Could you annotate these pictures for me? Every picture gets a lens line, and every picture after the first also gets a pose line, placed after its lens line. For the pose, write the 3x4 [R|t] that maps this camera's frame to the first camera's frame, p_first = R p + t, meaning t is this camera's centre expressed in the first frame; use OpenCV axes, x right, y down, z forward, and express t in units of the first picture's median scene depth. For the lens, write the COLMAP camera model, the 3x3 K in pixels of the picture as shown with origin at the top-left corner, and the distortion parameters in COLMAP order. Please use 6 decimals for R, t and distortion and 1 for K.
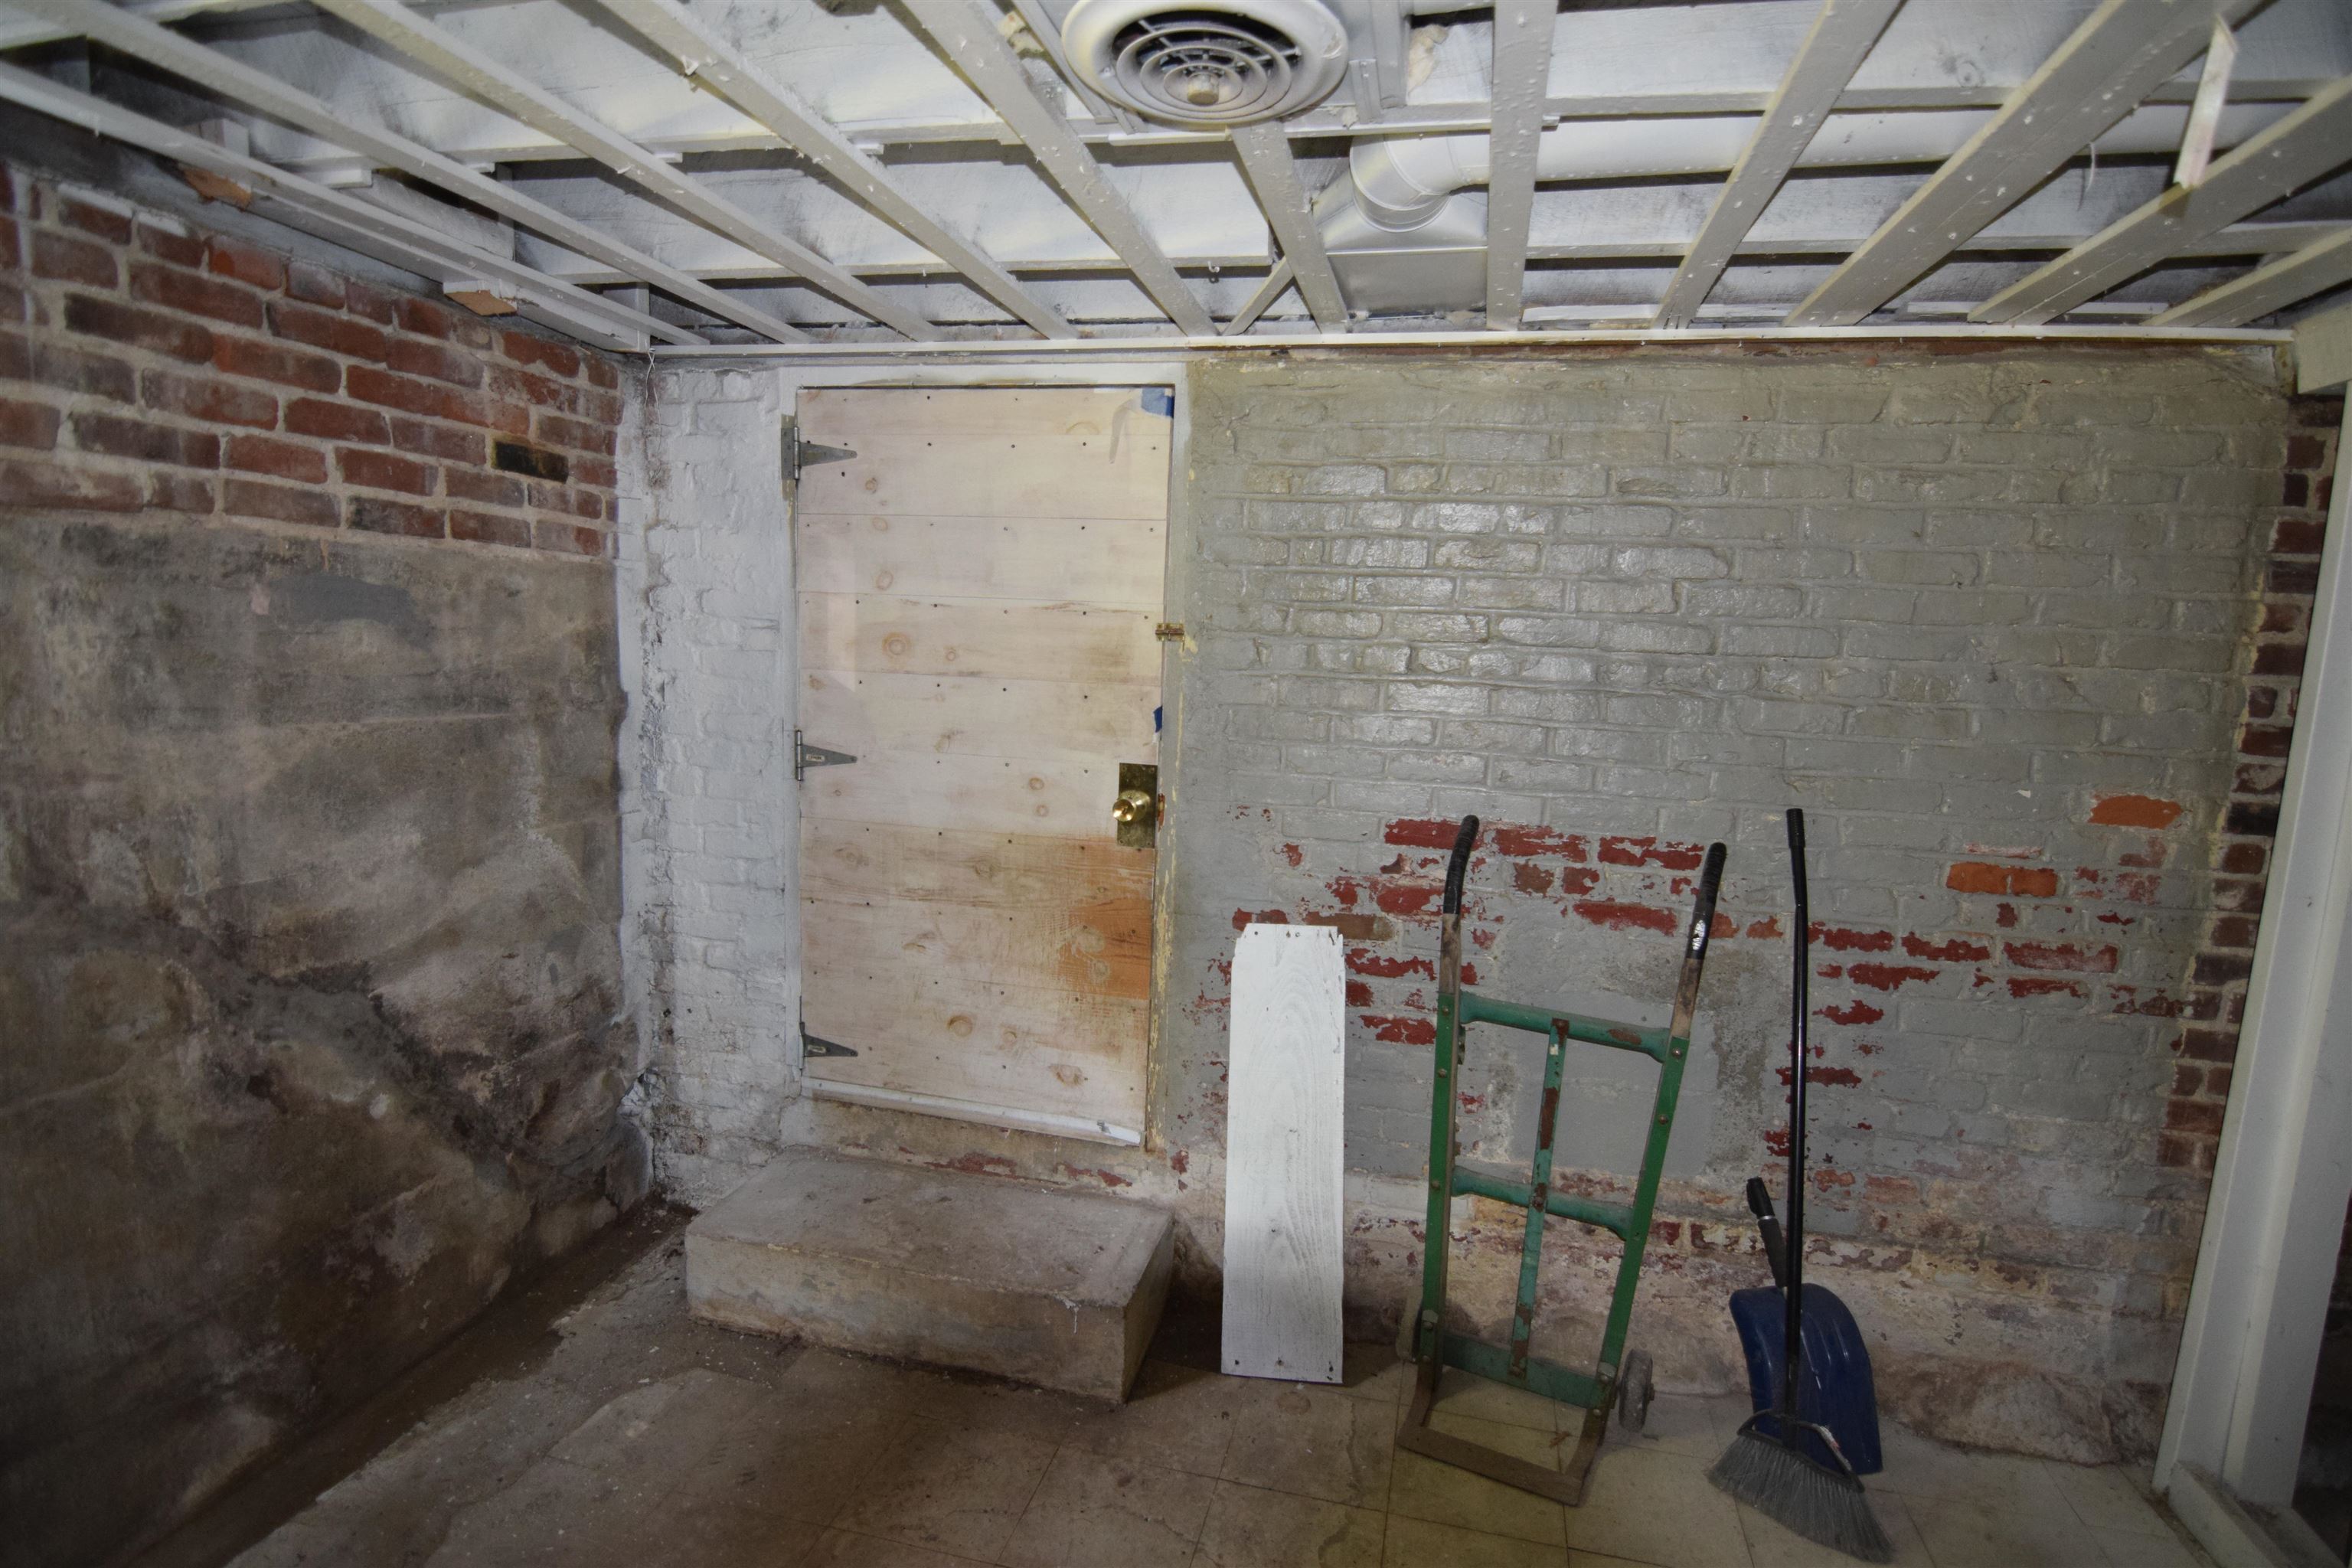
lens RADIAL K [[1214.2, 0, 1173.7], [0, 1214.2, 790.5], [0, 0, 1]] dist [-0.001031, -0.012173]
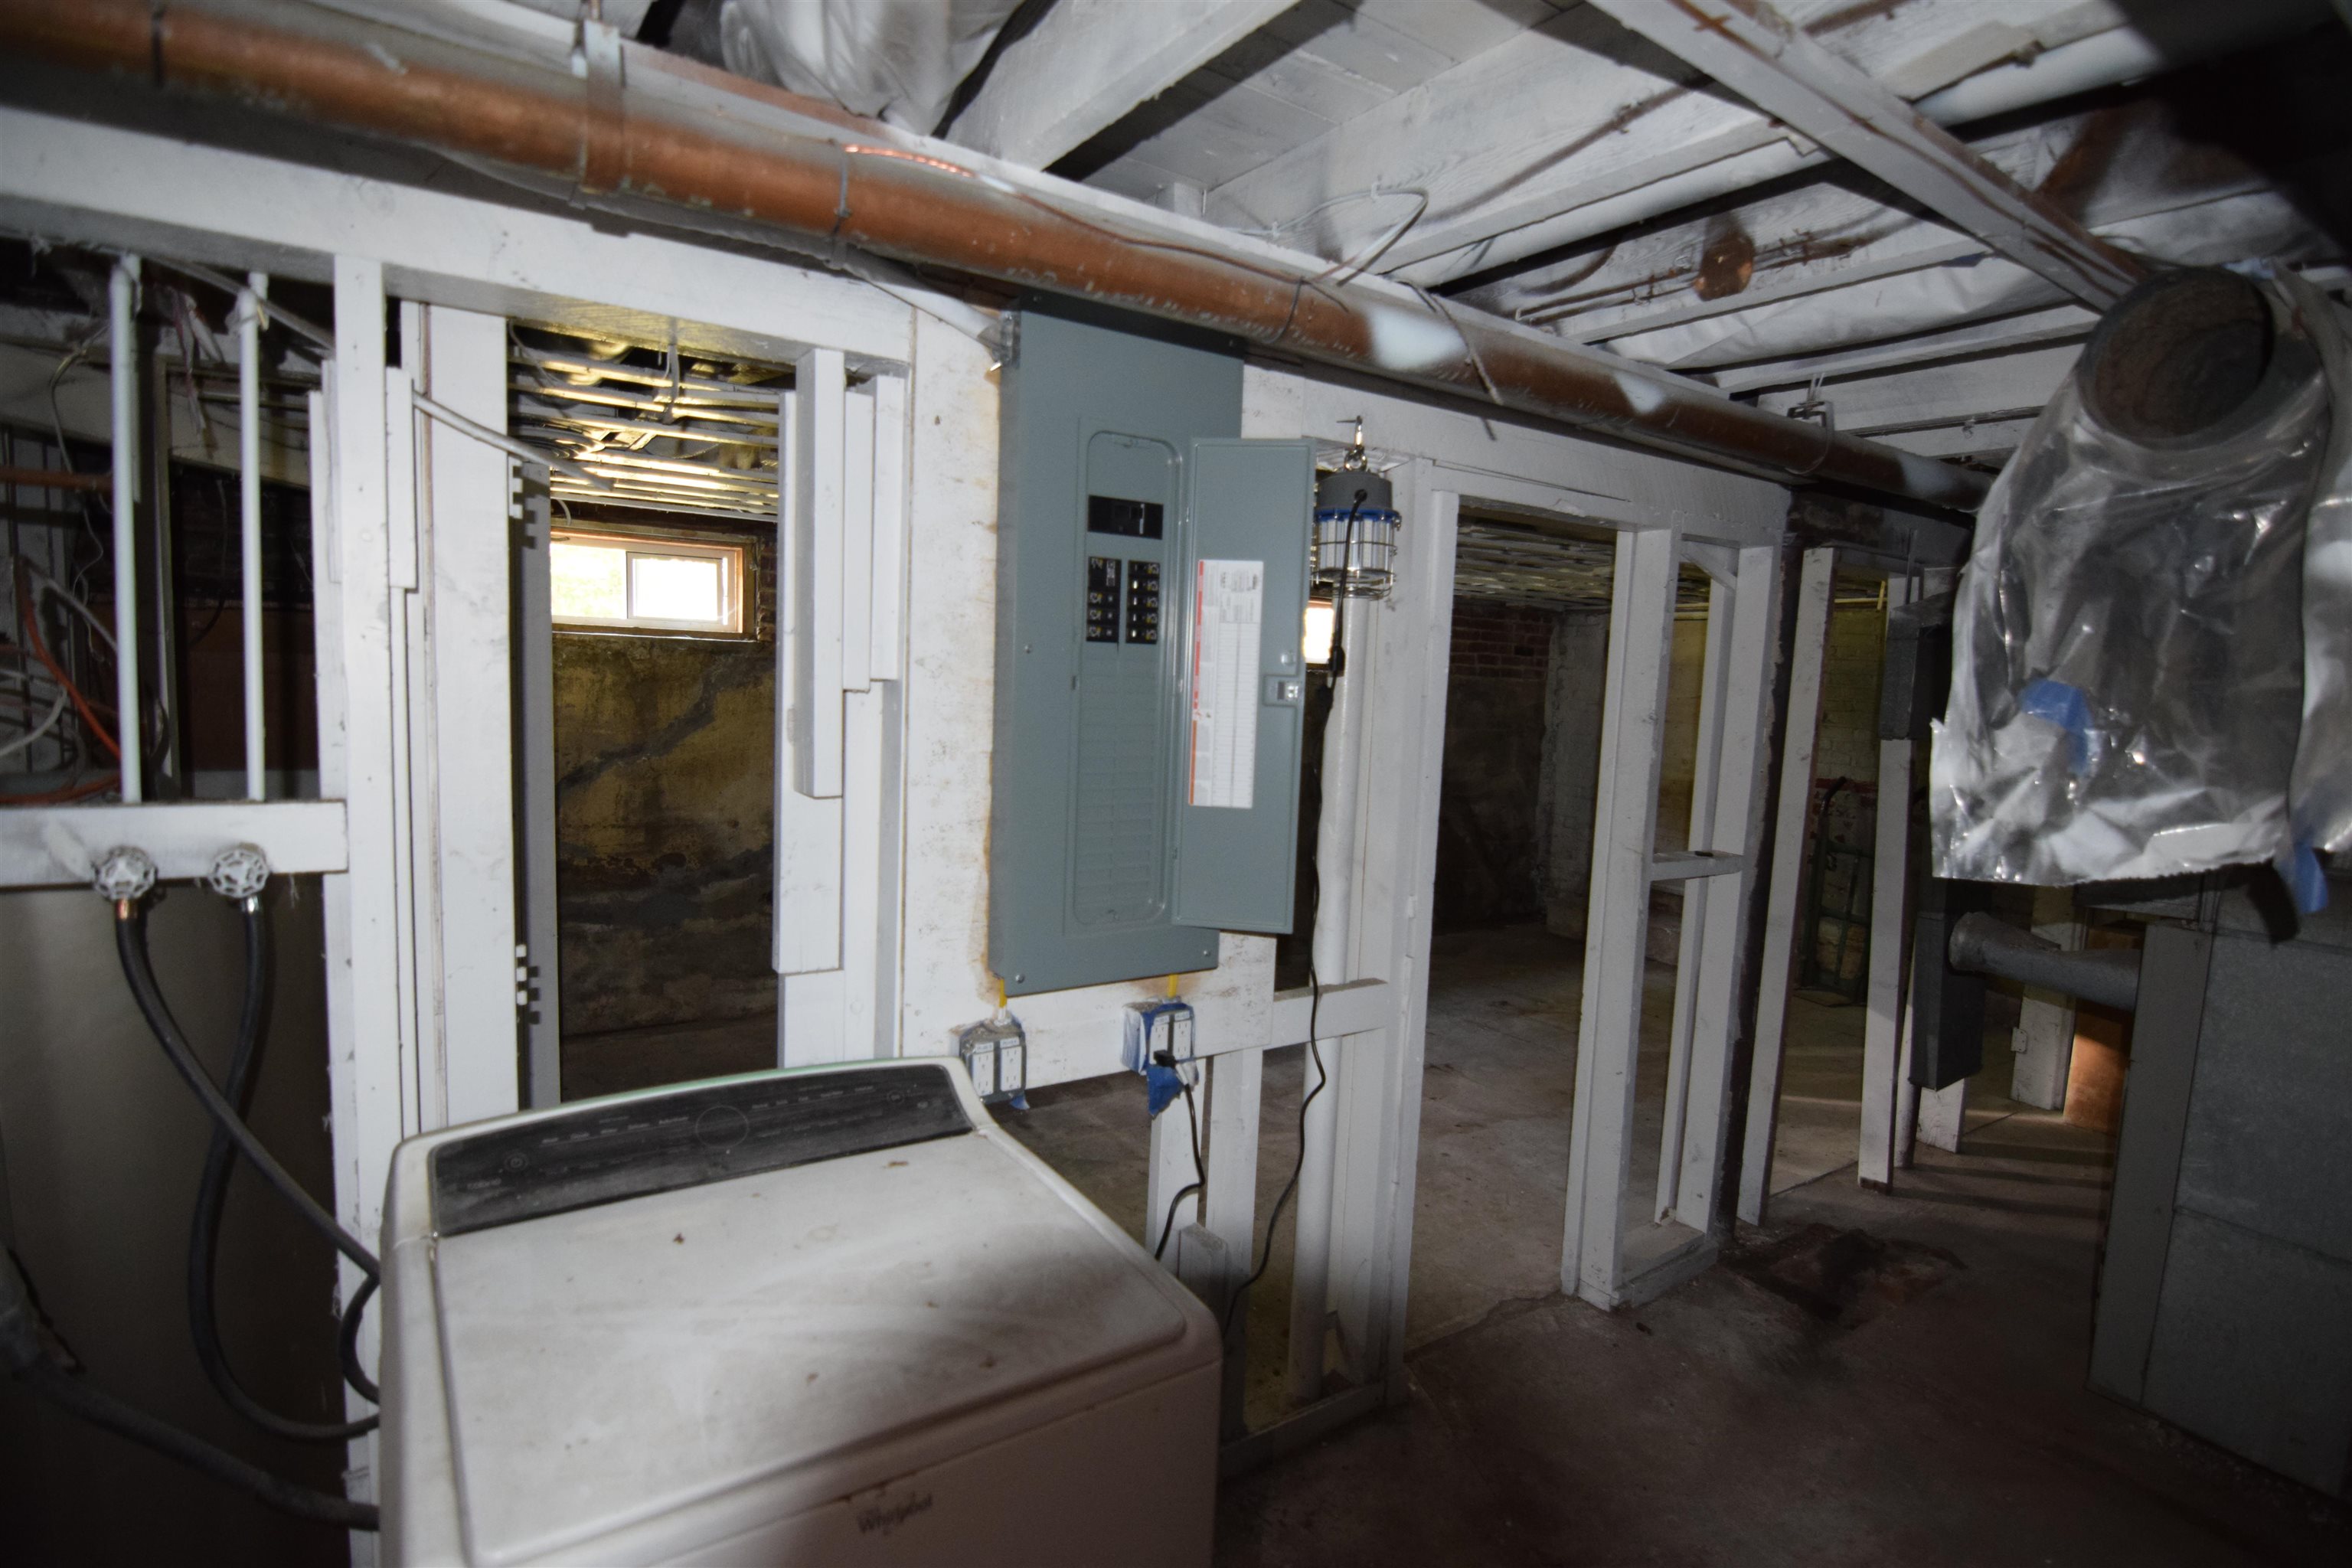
lens RADIAL K [[1214.2, 0, 1173.7], [0, 1214.2, 790.5], [0, 0, 1]] dist [-0.001031, -0.012173]
pose [[0.760487, 0.060057, -0.646570, 0.788090], [-0.097078, 0.995039, -0.021758, 0.231403], [0.642056, 0.079314, 0.762544, -1.842152]]
